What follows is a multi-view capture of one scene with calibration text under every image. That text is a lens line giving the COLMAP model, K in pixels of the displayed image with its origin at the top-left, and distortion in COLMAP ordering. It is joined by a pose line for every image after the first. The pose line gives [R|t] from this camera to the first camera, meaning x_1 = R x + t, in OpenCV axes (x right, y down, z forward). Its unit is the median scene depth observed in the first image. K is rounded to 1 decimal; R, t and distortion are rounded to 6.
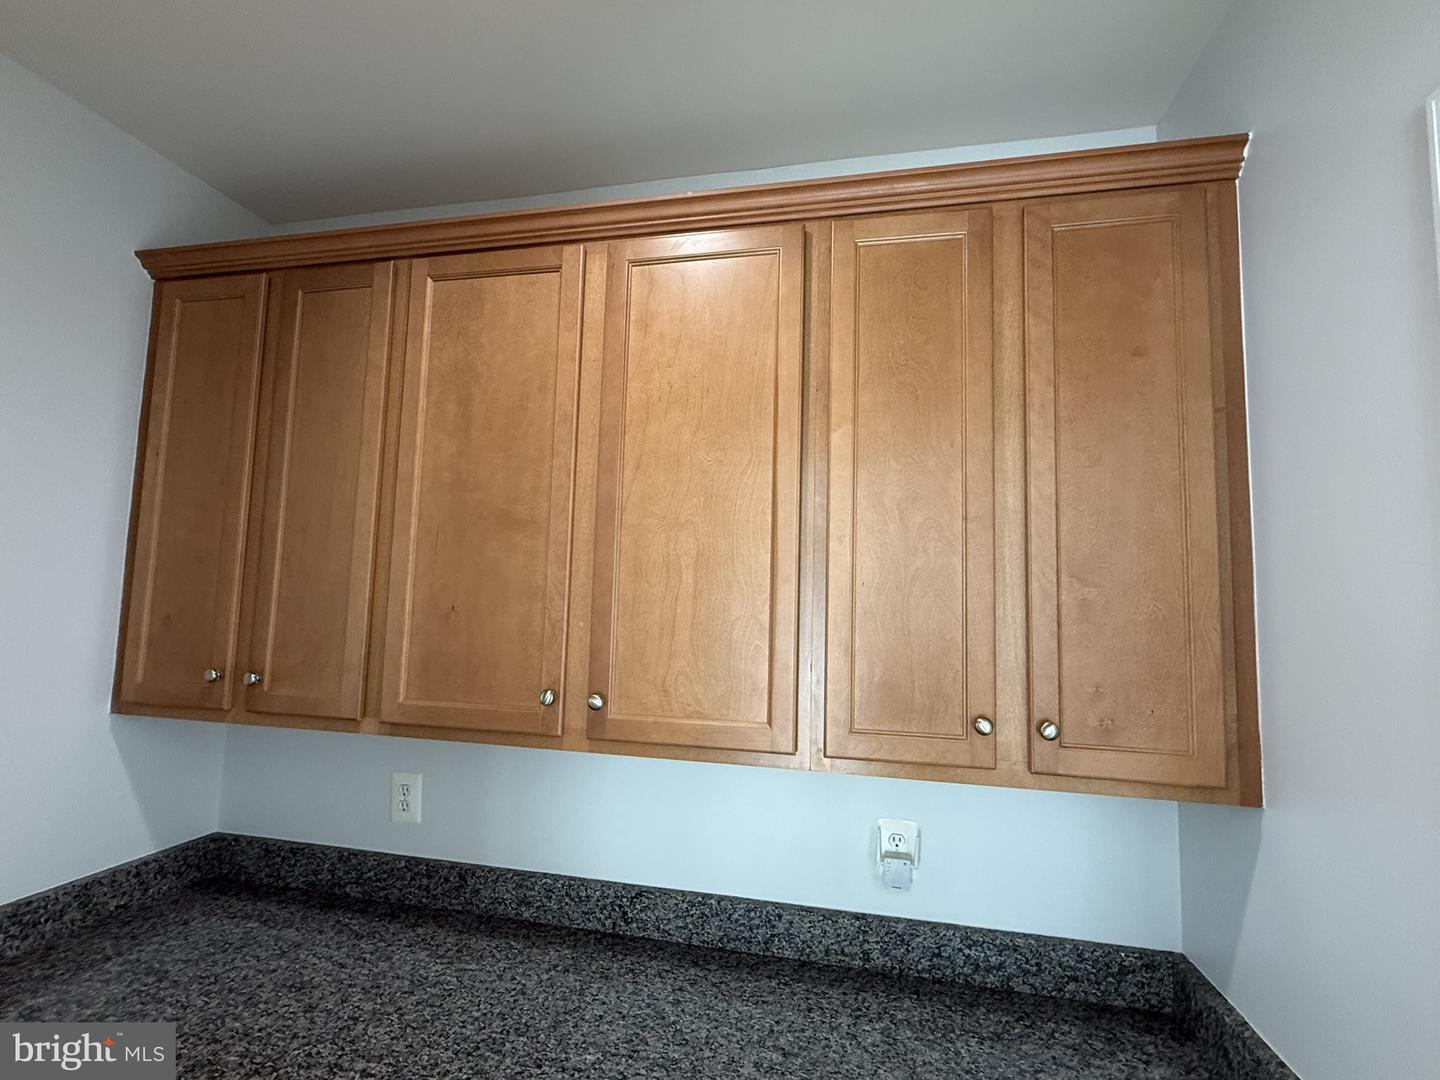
lens RADIAL K [[688.0, 0, 722.6], [0, 688.0, 539.9], [0, 0, 1]] dist [0.001207, 0.000189]
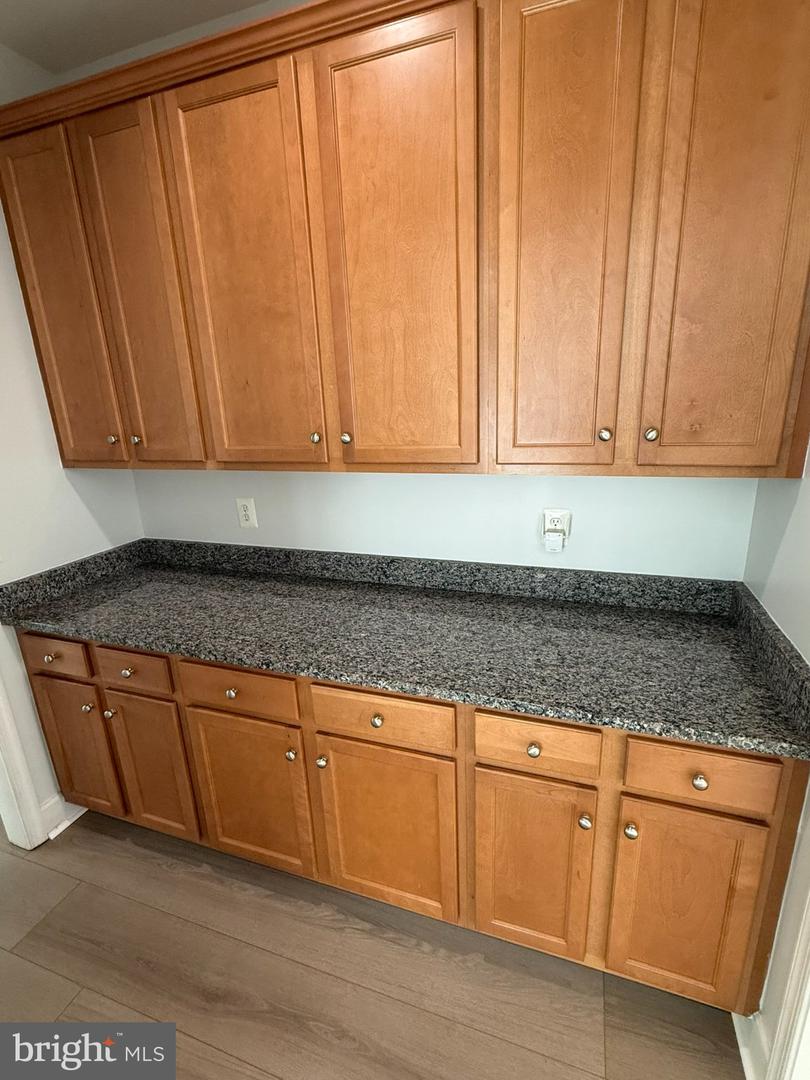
lens RADIAL K [[516.0, 0, 404.0], [0, 516.0, 541.1], [0, 0, 1]] dist [0.001207, 0.000189]
pose [[0.989115, -0.030481, -0.143954, 0.094760], [0.081129, 0.929145, 0.360704, 0.045165], [0.122759, -0.368456, 0.921504, -0.107851]]
